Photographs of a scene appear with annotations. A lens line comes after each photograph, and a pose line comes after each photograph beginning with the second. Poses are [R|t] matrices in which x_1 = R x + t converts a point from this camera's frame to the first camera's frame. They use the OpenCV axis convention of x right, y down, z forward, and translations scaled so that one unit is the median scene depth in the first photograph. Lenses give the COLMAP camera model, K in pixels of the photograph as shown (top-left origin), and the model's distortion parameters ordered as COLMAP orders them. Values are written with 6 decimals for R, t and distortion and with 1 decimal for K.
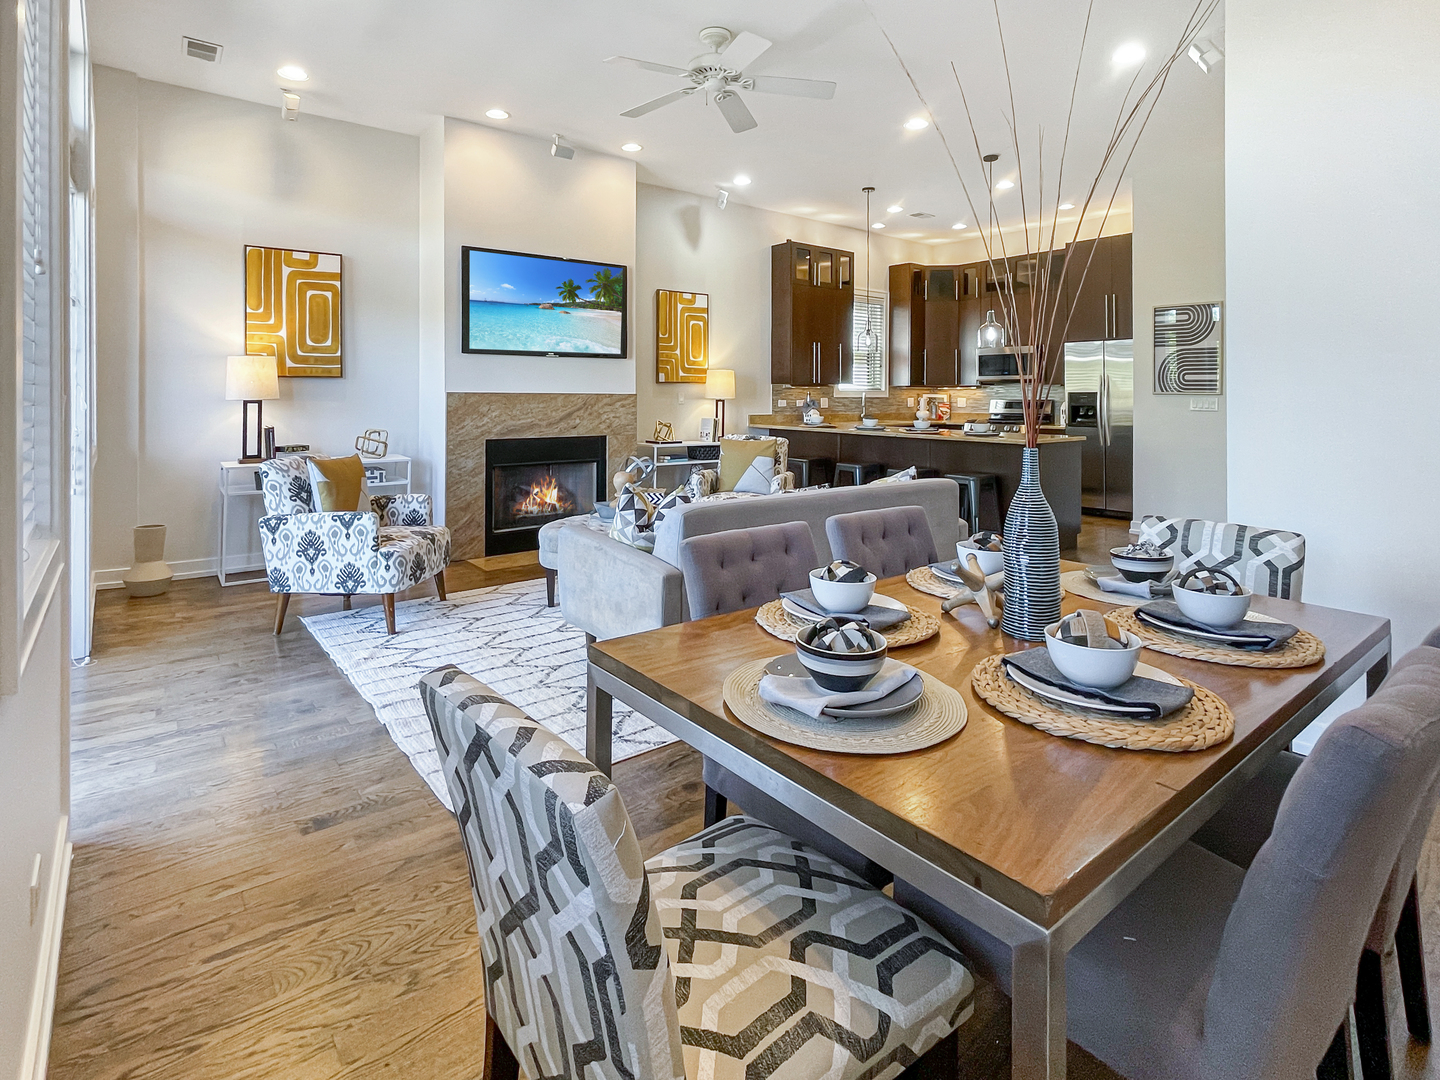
lens RADIAL K [[747.4, 0, 726.2], [0, 747.4, 404.1], [0, 0, 1]] dist [0.000577, -0.000394]
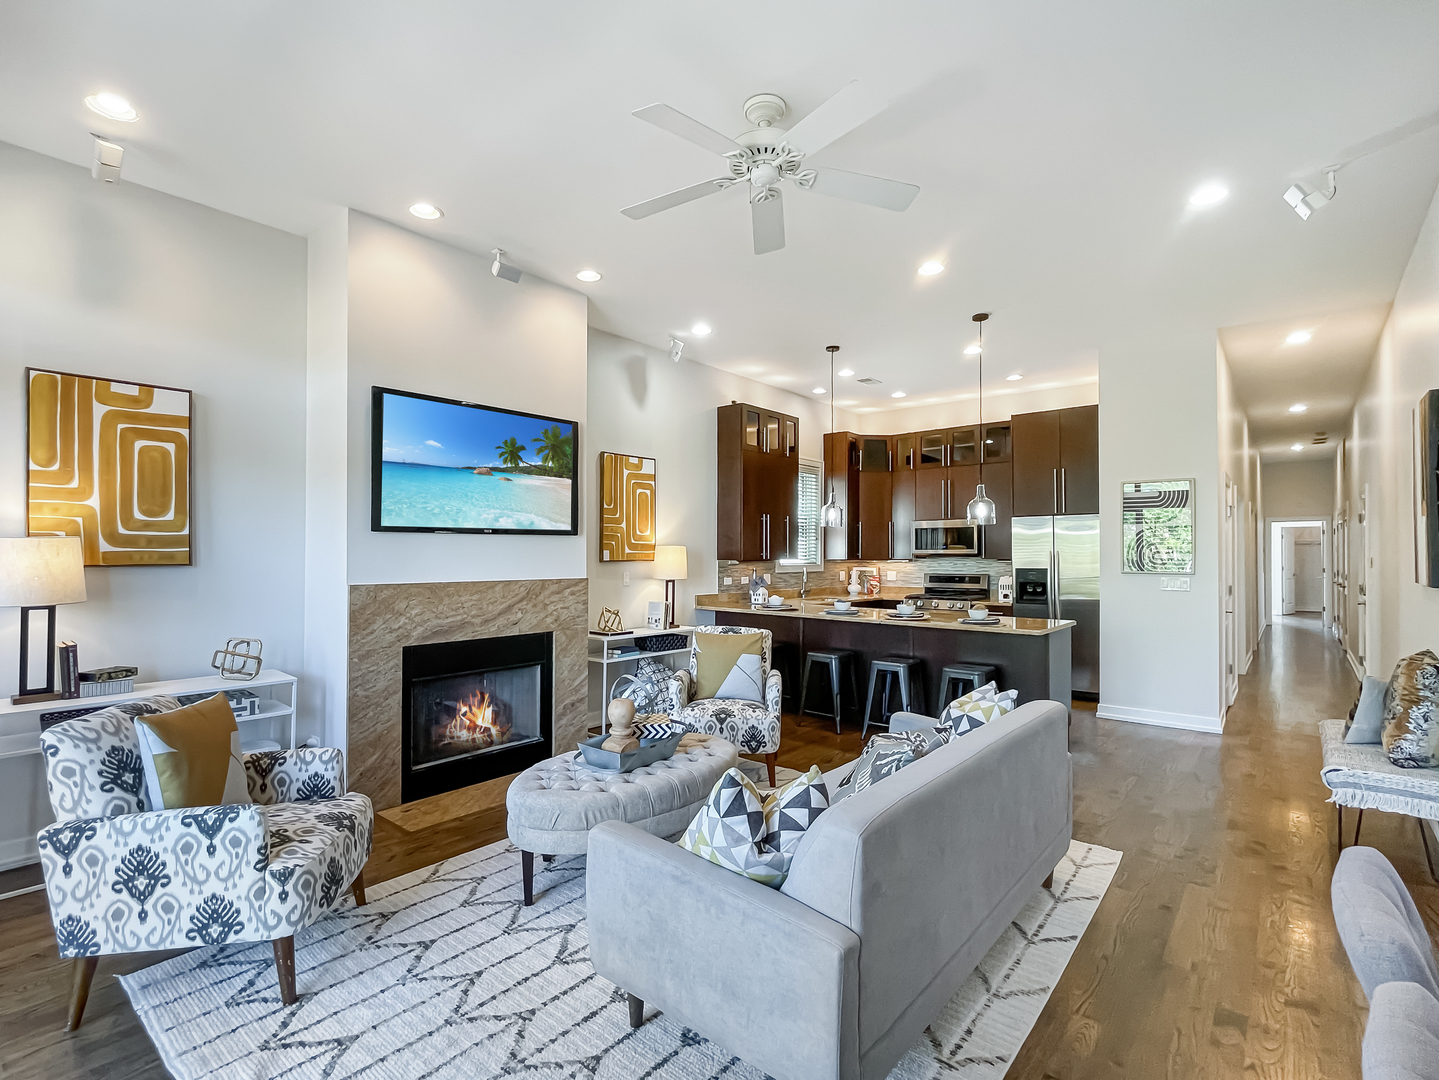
lens RADIAL K [[692.6, 0, 709.0], [0, 692.6, 552.8], [0, 0, 1]] dist [-0.018686, 0.013711]
pose [[0.982314, 0.000413, 0.187238, -0.154060], [0.001628, 0.999941, -0.010746, -0.039212], [-0.187232, 0.010861, 0.982256, 0.269563]]
